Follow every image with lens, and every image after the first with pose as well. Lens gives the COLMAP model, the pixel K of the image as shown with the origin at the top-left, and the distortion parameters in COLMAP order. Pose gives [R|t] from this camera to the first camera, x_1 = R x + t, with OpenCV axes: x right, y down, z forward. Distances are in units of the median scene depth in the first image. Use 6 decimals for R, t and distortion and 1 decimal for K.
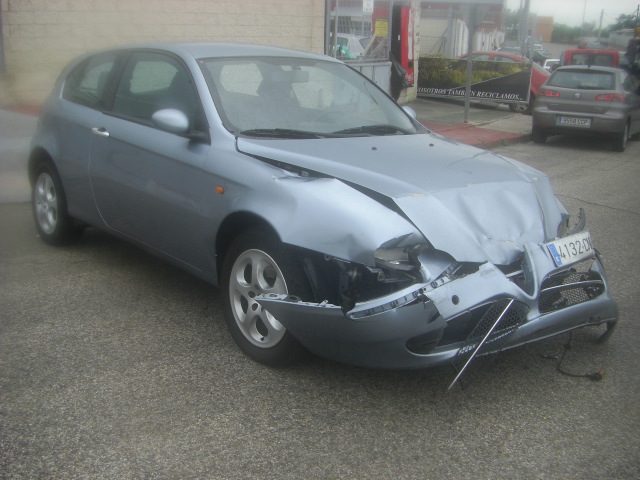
lens RADIAL K [[725.5, 0, 318.9], [0, 725.5, 240.1], [0, 0, 1]] dist [-0.152108, 0.000000]
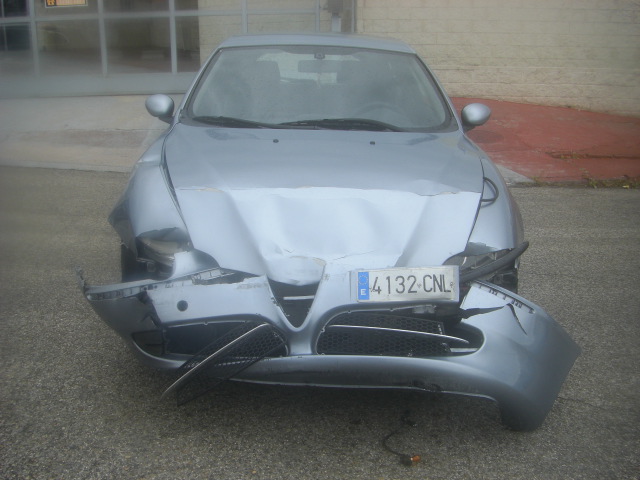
lens RADIAL K [[725.5, 0, 321.6], [0, 725.5, 237.8], [0, 0, 1]] dist [-0.152108, 0.000000]
pose [[0.777093, 0.142970, -0.612933, 0.763469], [-0.145655, 0.988272, 0.045855, -0.060373], [0.612300, 0.053644, 0.788803, 0.342867]]
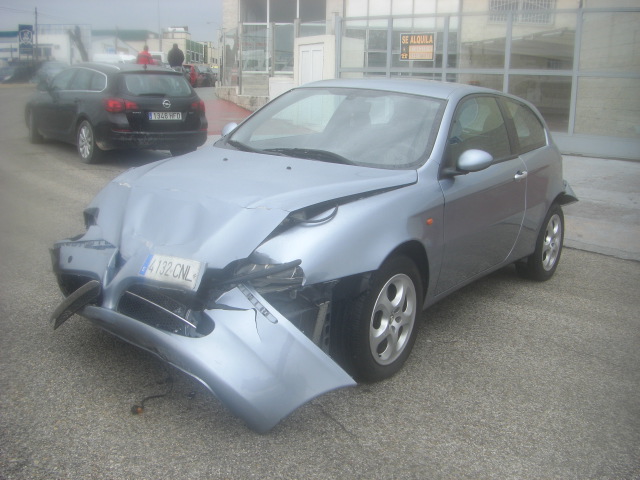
lens RADIAL K [[725.5, 0, 317.5], [0, 725.5, 242.0], [0, 0, 1]] dist [-0.152108, 0.000000]
pose [[0.253818, 0.180033, -0.950350, 1.302758], [-0.283910, 0.953114, 0.104730, -0.176055], [0.924647, 0.243231, 0.293031, 0.905435]]
